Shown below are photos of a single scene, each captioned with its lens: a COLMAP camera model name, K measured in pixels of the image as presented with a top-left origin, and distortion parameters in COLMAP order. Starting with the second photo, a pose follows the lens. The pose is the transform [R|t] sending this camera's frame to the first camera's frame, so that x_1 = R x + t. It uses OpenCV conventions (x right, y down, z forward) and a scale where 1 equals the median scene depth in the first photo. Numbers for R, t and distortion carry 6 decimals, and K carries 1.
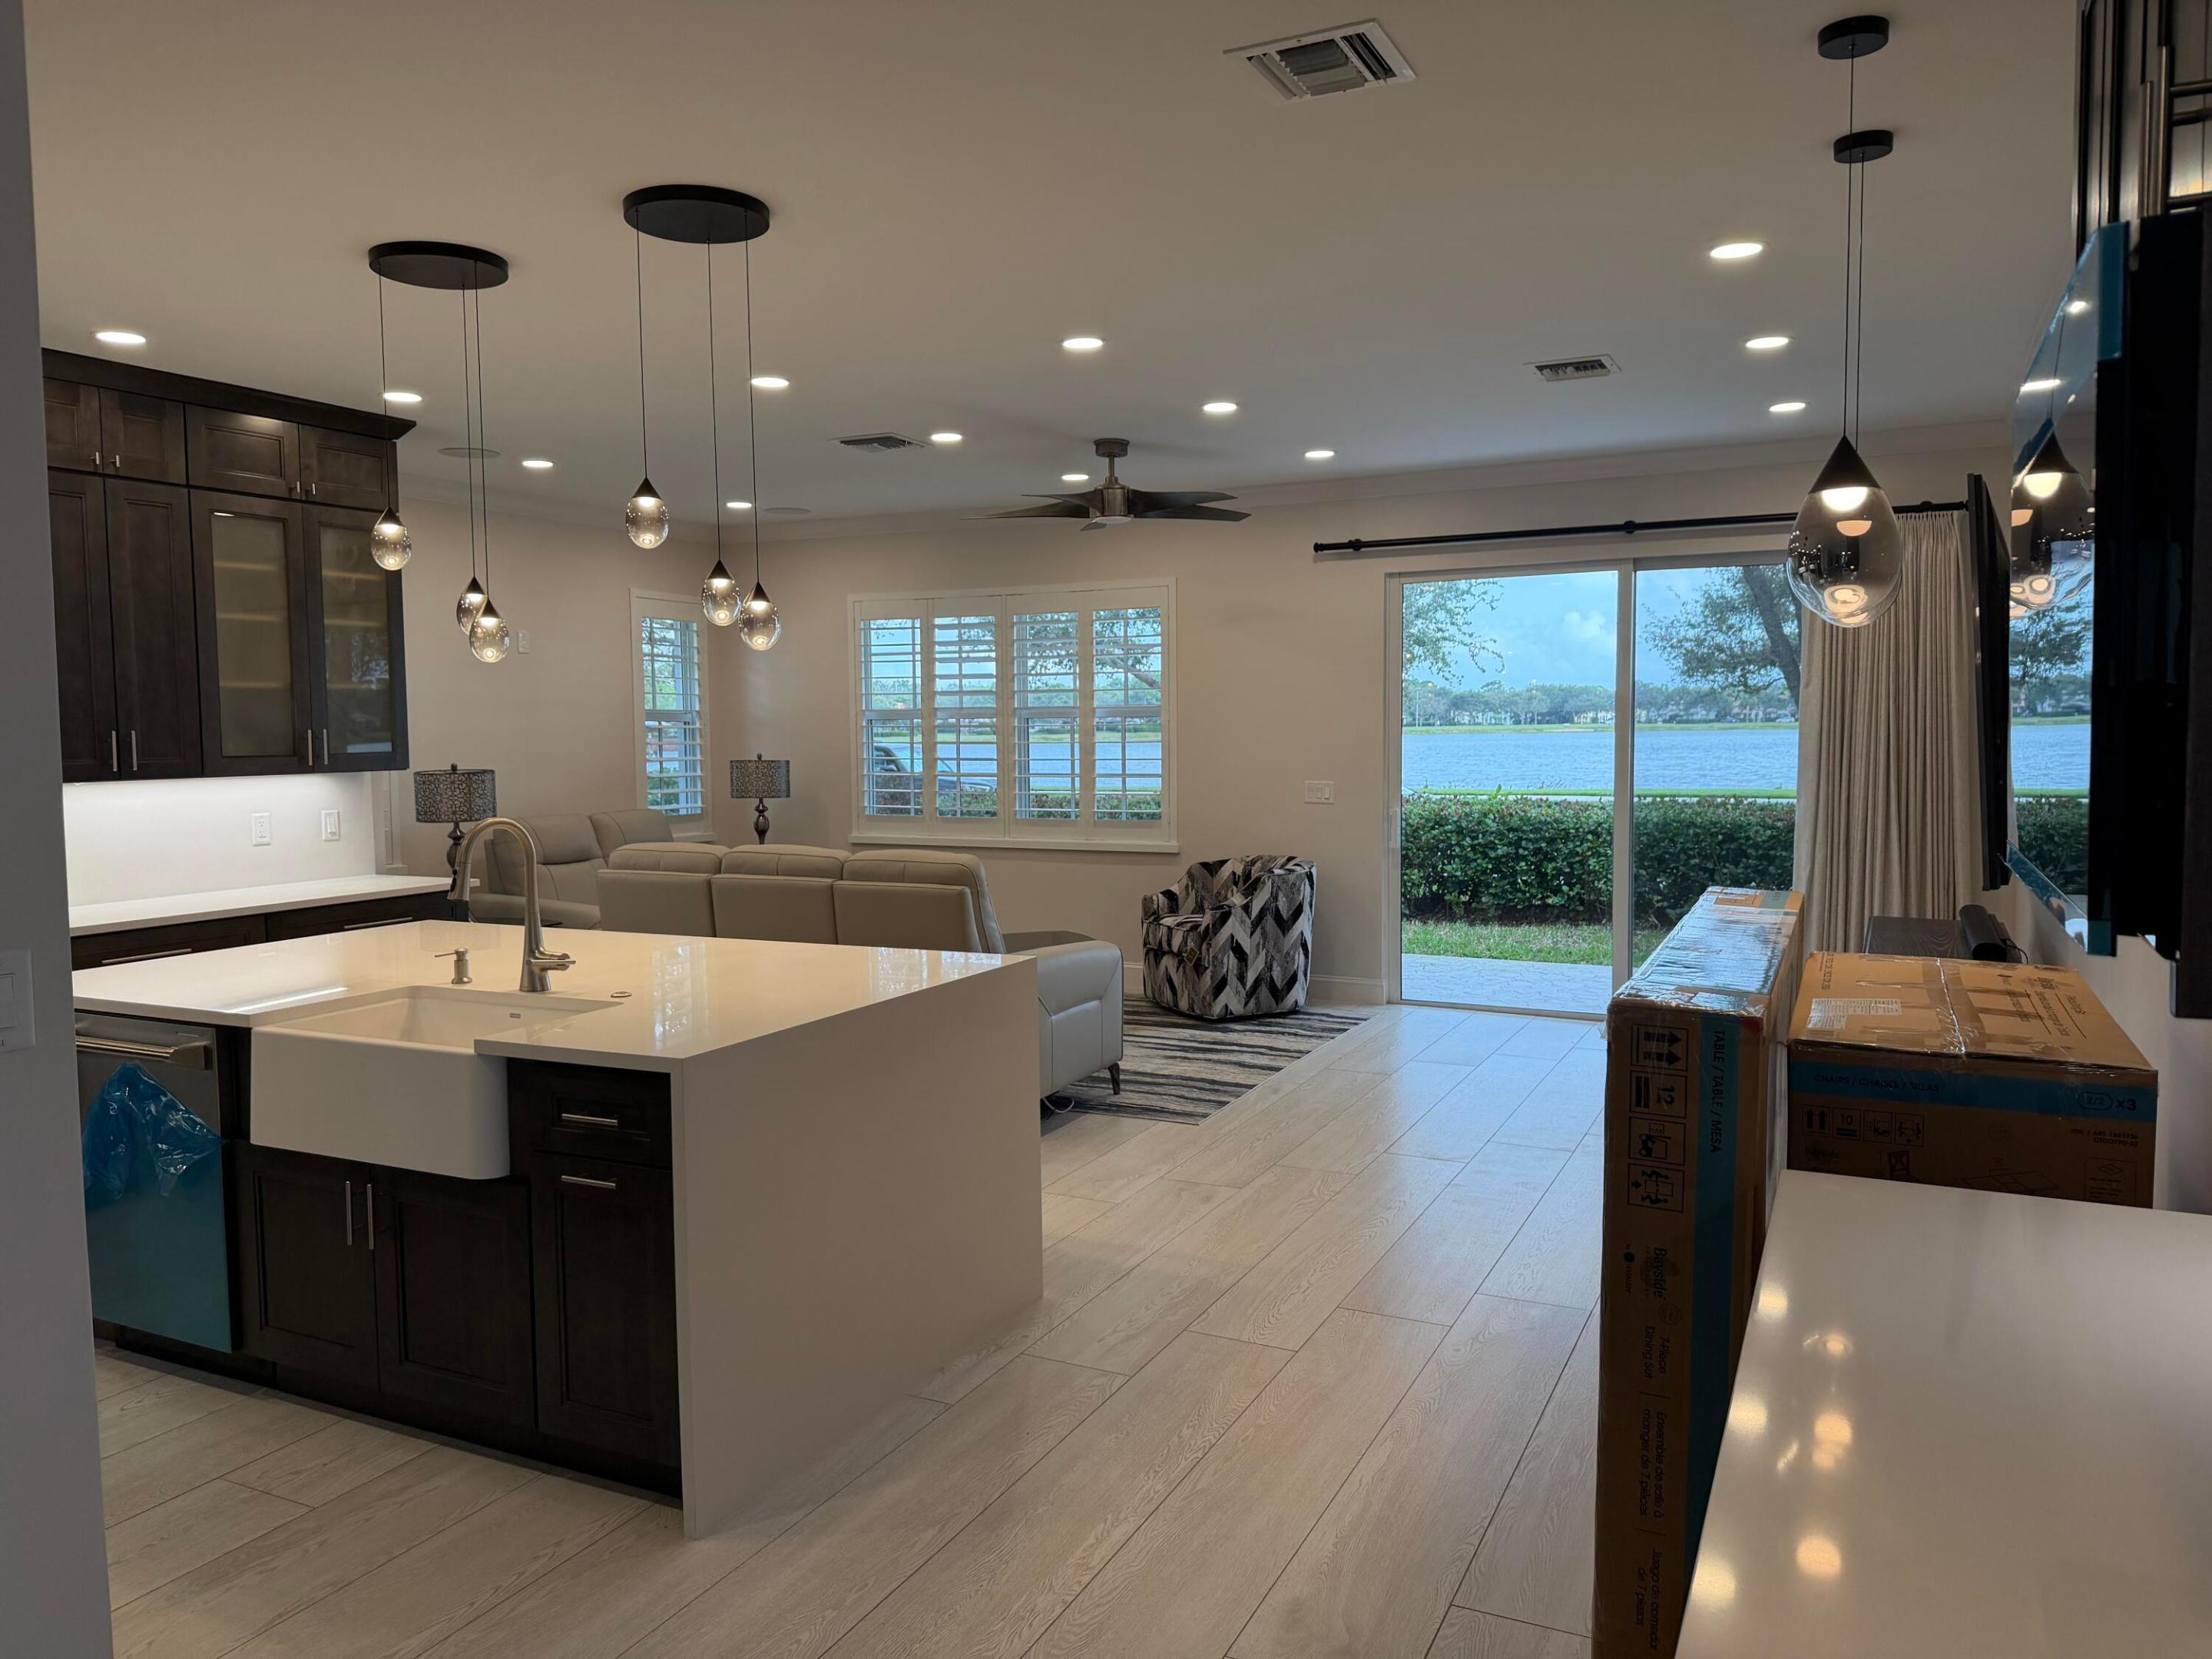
lens RADIAL K [[1536.9, 0, 1106.0], [0, 1536.9, 829.5], [0, 0, 1]] dist [0.148857, -0.232038]
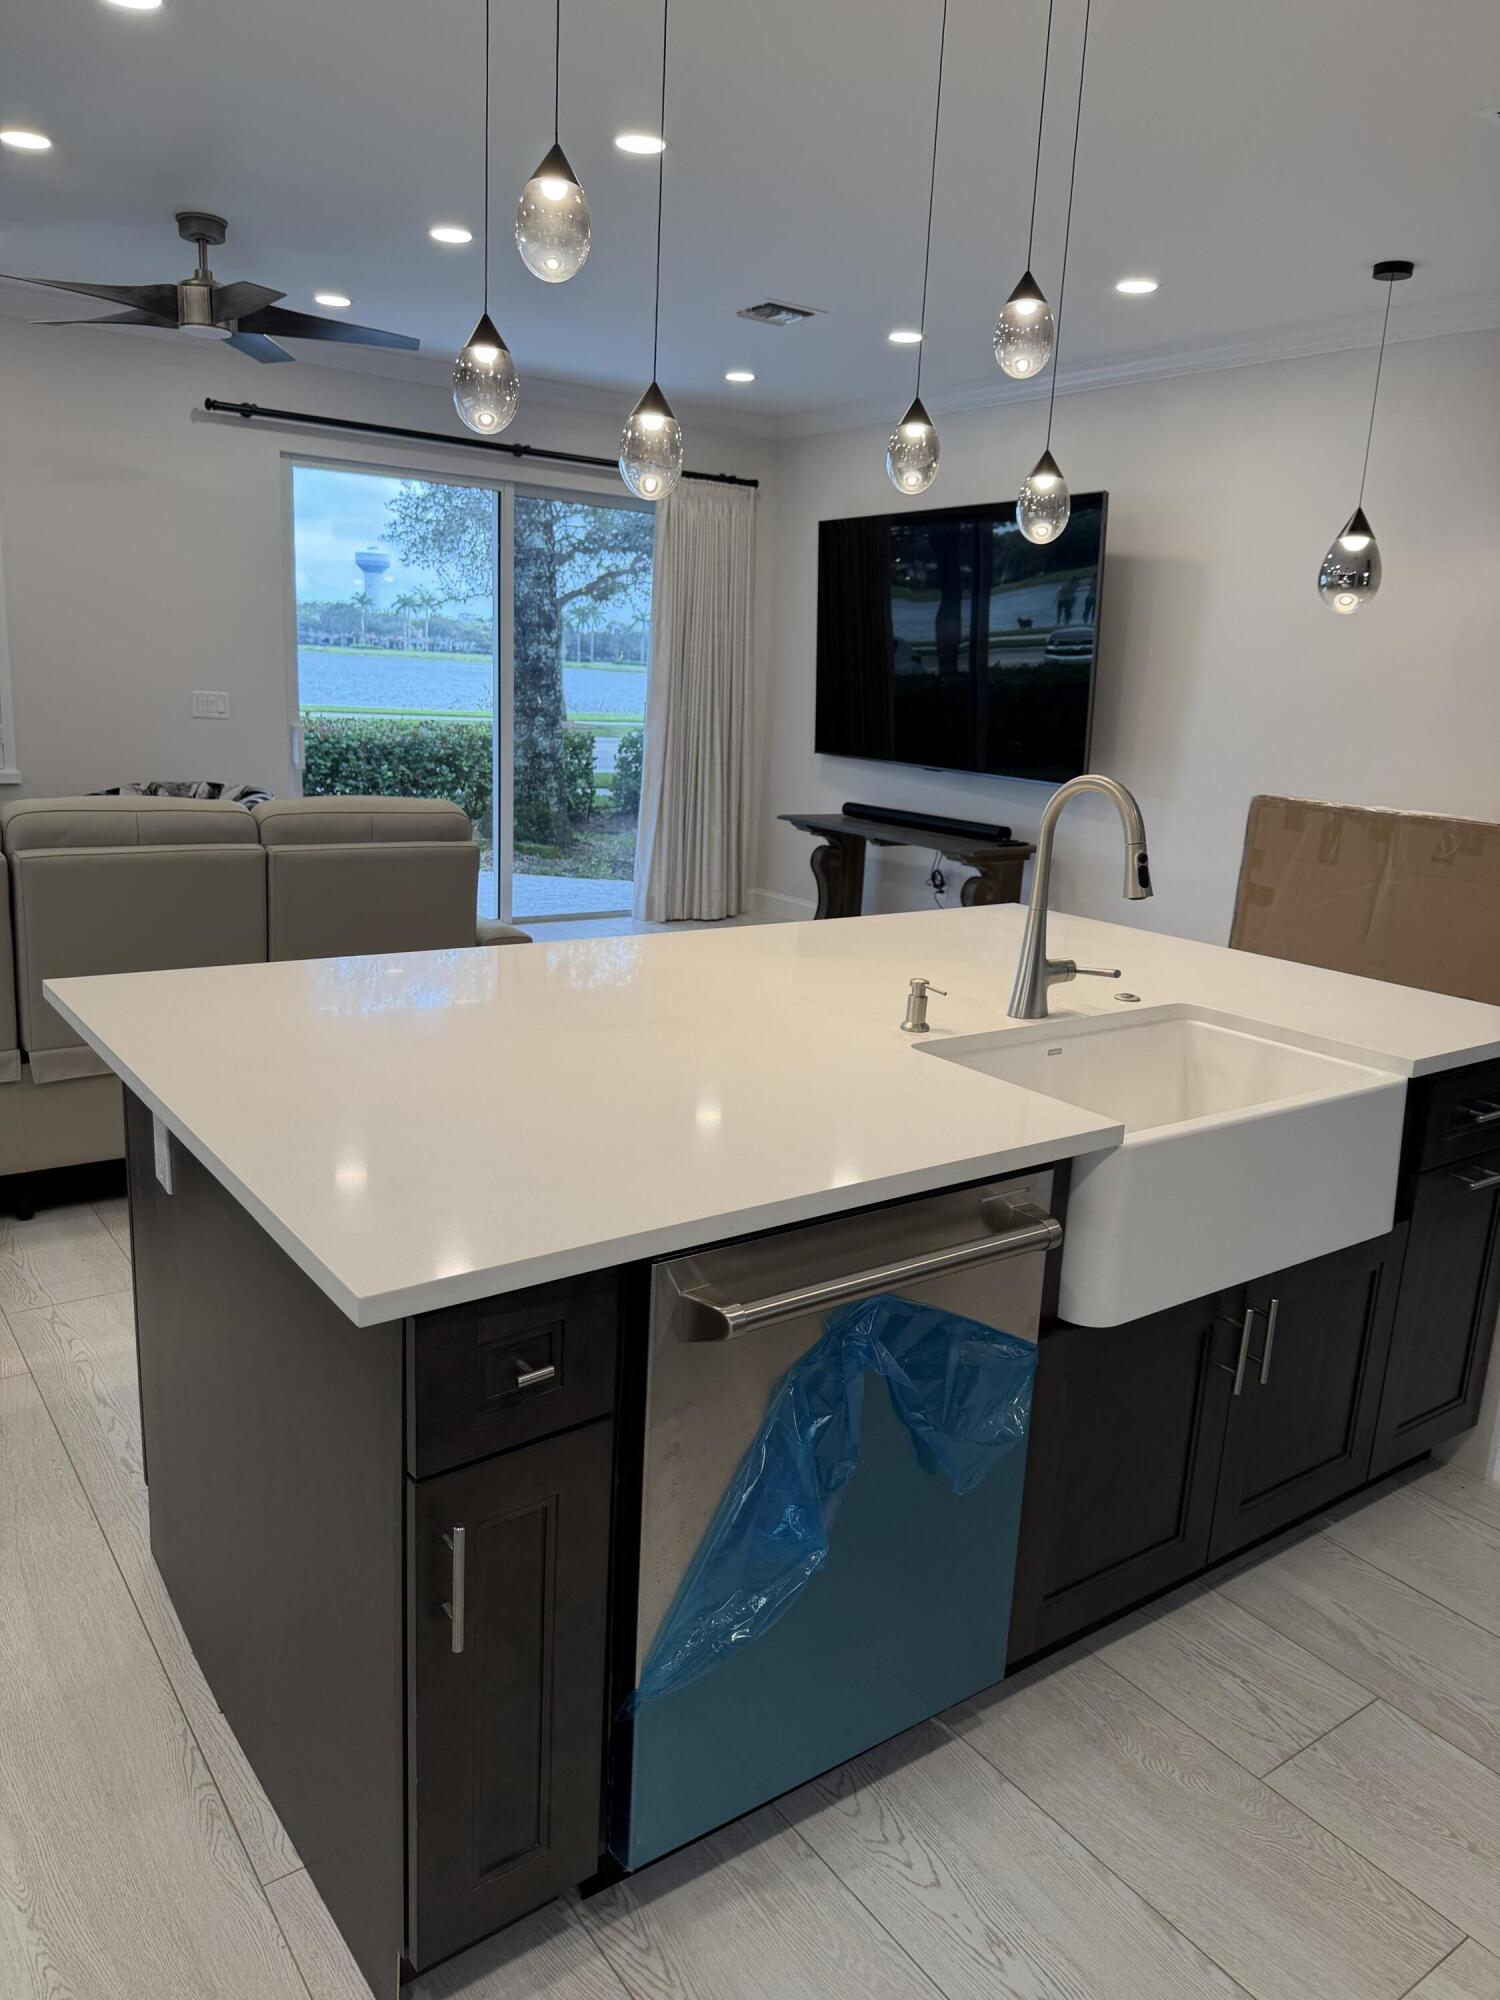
lens RADIAL K [[1406.9, 0, 746.3], [0, 1406.9, 1015.4], [0, 0, 1]] dist [0.060484, -0.104999]
pose [[0.471159, -0.180367, 0.863410, -0.464925], [0.005819, 0.979484, 0.201439, -0.013609], [-0.882029, -0.089886, 0.462542, 0.384985]]
